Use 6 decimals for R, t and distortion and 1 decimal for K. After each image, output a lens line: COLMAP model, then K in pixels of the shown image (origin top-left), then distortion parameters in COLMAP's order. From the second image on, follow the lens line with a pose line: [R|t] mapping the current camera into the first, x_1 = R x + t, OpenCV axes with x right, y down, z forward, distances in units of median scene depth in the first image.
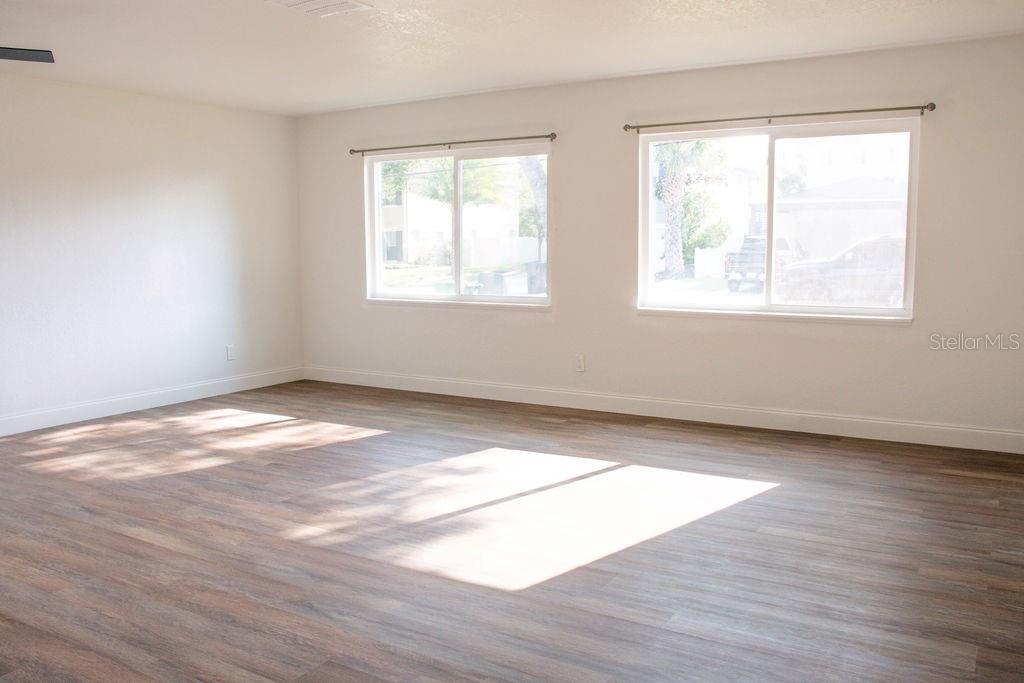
lens RADIAL K [[864.6, 0, 513.0], [0, 864.6, 338.5], [0, 0, 1]] dist [-0.064464, 0.034673]
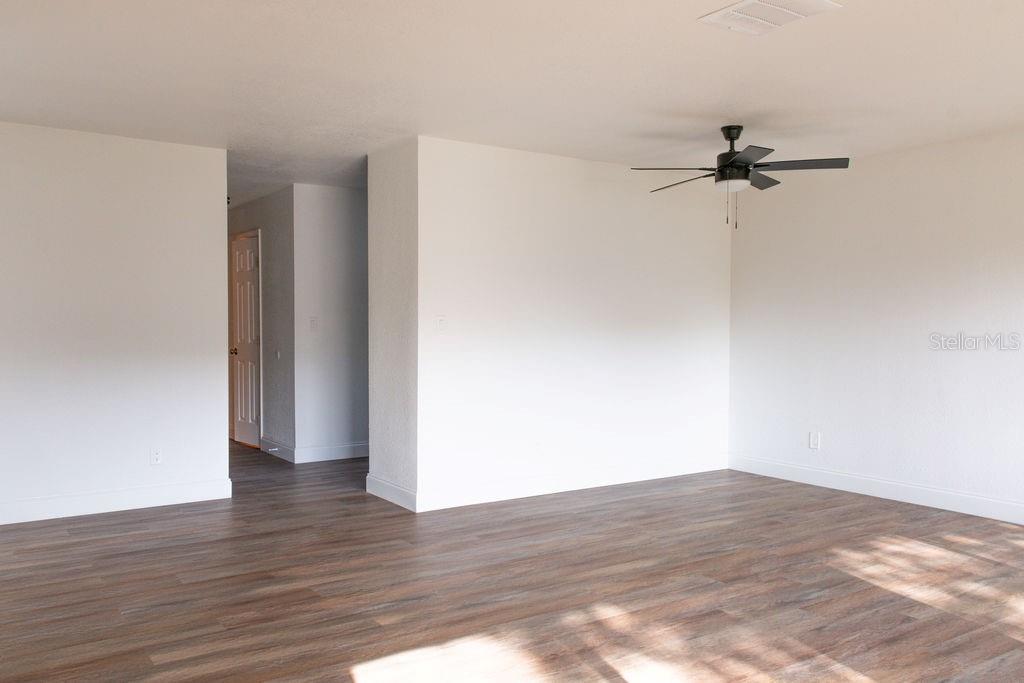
lens RADIAL K [[864.6, 0, 509.0], [0, 864.6, 342.8], [0, 0, 1]] dist [-0.064464, 0.034673]
pose [[-0.416365, 0.026588, -0.908809, 0.588986], [-0.103971, 0.991623, 0.076645, -0.119772], [0.903233, 0.126402, -0.410113, 1.115562]]
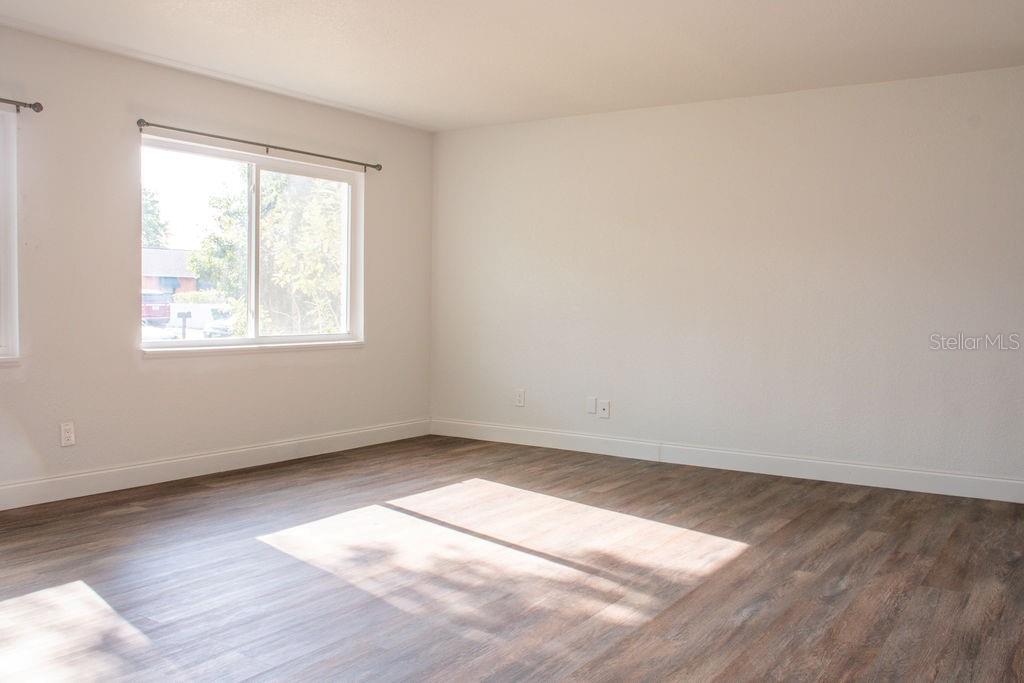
lens RADIAL K [[864.6, 0, 515.2], [0, 864.6, 342.4], [0, 0, 1]] dist [-0.064464, 0.034673]
pose [[0.053843, -0.046285, 0.997476, -0.912238], [0.101775, 0.993977, 0.040629, -0.059703], [-0.993349, 0.099331, 0.058229, 0.908478]]
